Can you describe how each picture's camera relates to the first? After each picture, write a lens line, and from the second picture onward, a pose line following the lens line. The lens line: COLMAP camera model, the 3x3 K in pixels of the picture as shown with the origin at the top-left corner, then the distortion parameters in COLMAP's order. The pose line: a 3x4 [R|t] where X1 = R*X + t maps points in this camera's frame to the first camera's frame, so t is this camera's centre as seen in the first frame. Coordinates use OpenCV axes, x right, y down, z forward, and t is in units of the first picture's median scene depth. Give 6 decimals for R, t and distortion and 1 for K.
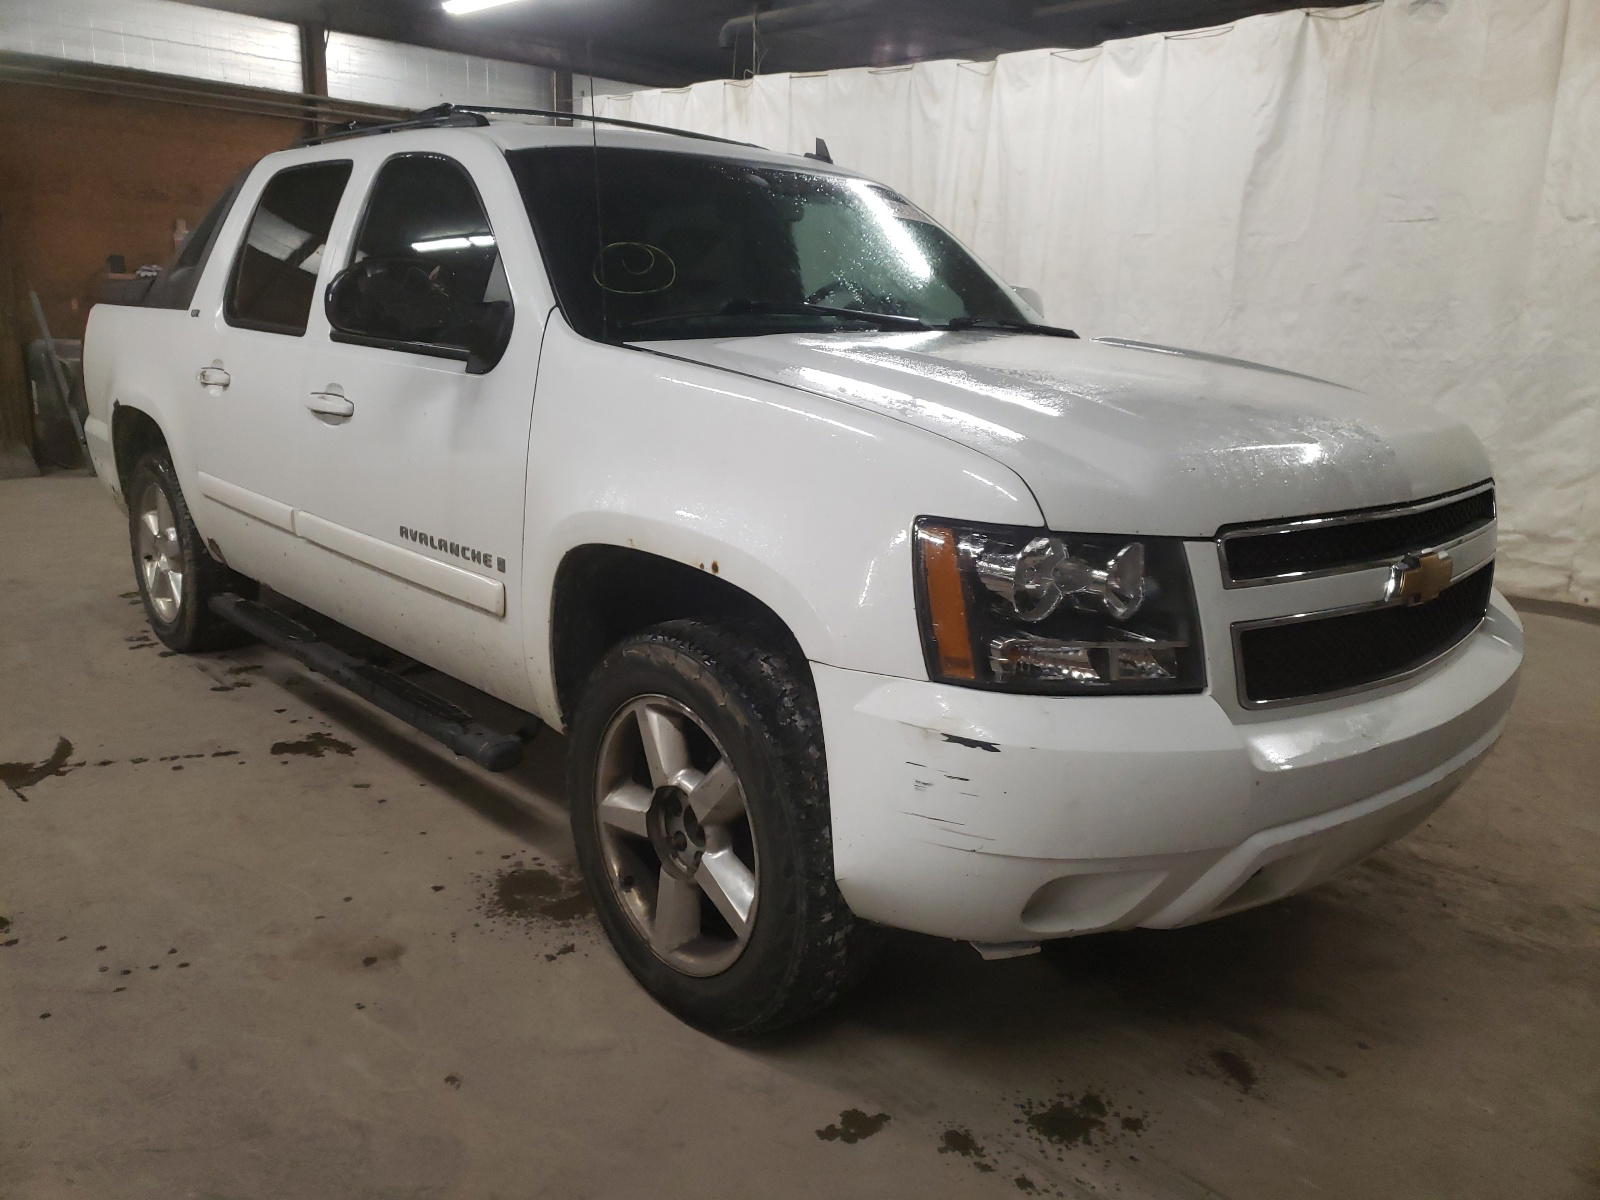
lens RADIAL K [[1225.8, 0, 797.2], [0, 1225.8, 596.6], [0, 0, 1]] dist [0.024114, -0.004518]
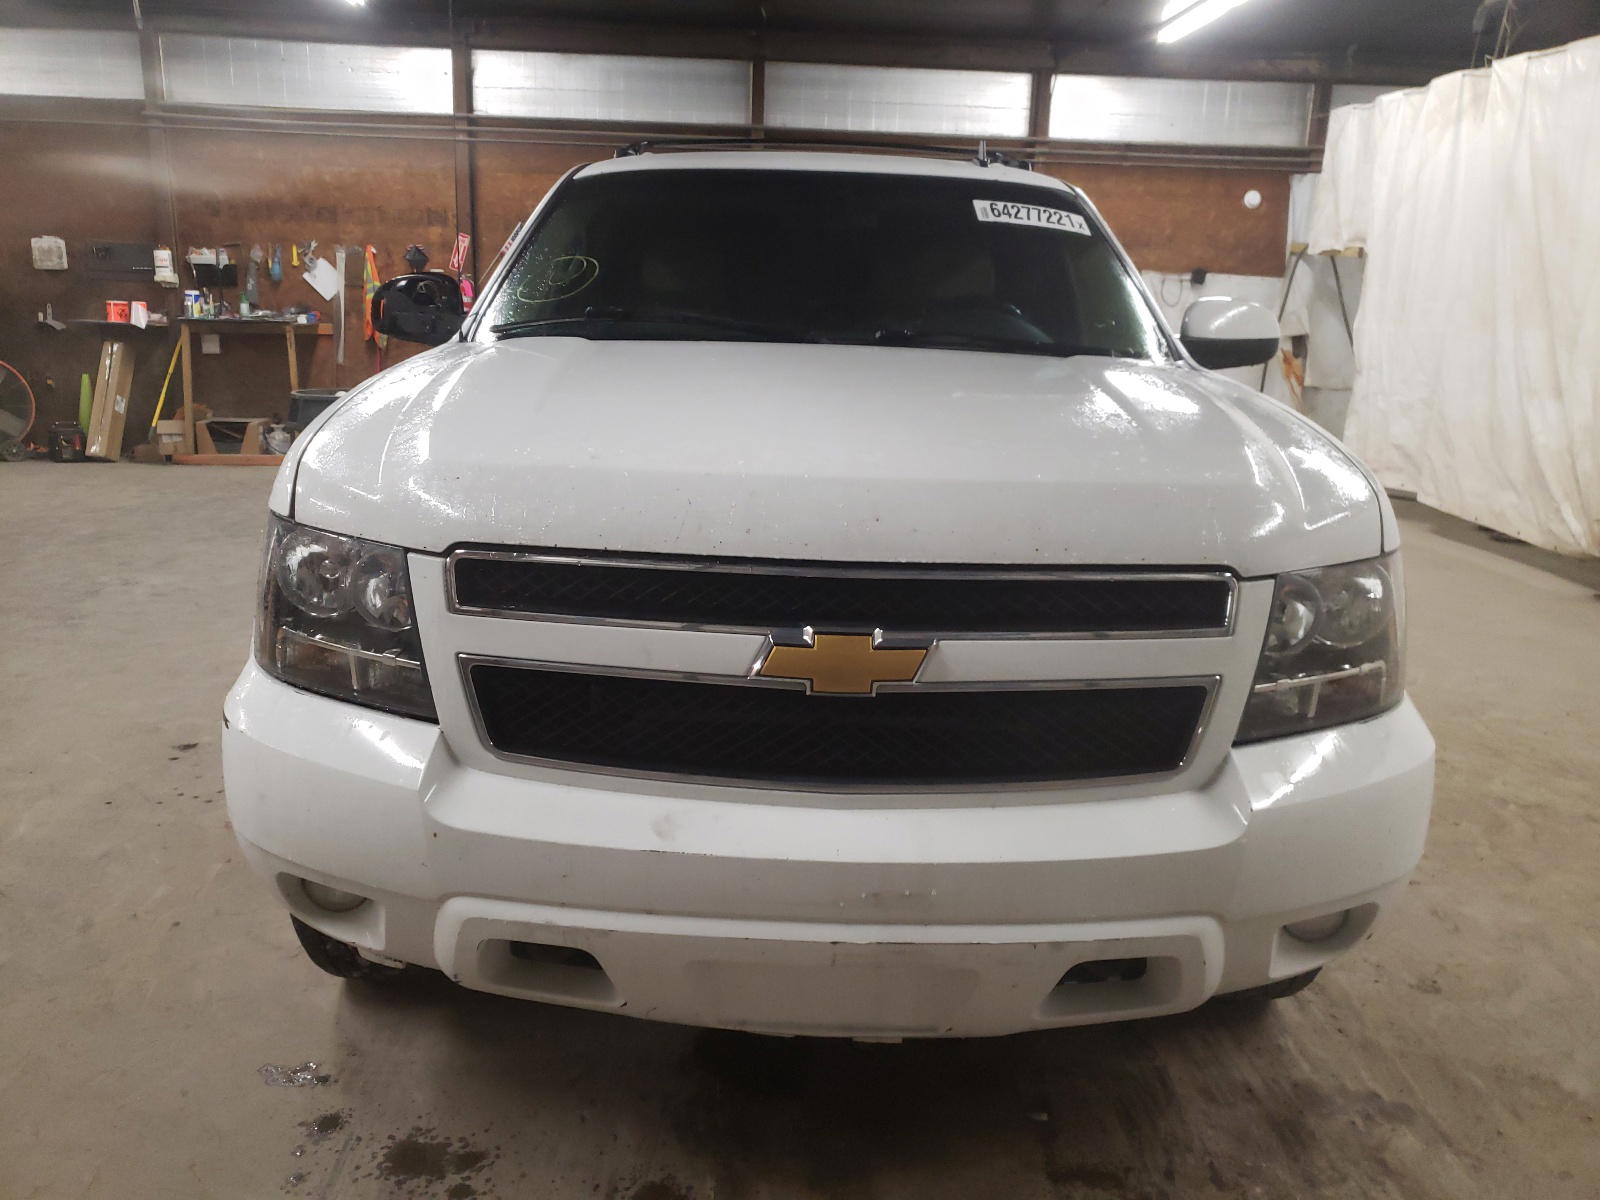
lens RADIAL K [[1225.8, 0, 795.6], [0, 1225.8, 595.7], [0, 0, 1]] dist [0.024114, -0.004518]
pose [[0.765134, 0.141967, -0.628025, 0.187558], [-0.158910, 0.986853, 0.029478, -0.014476], [0.623953, 0.077245, 0.777635, 0.078649]]
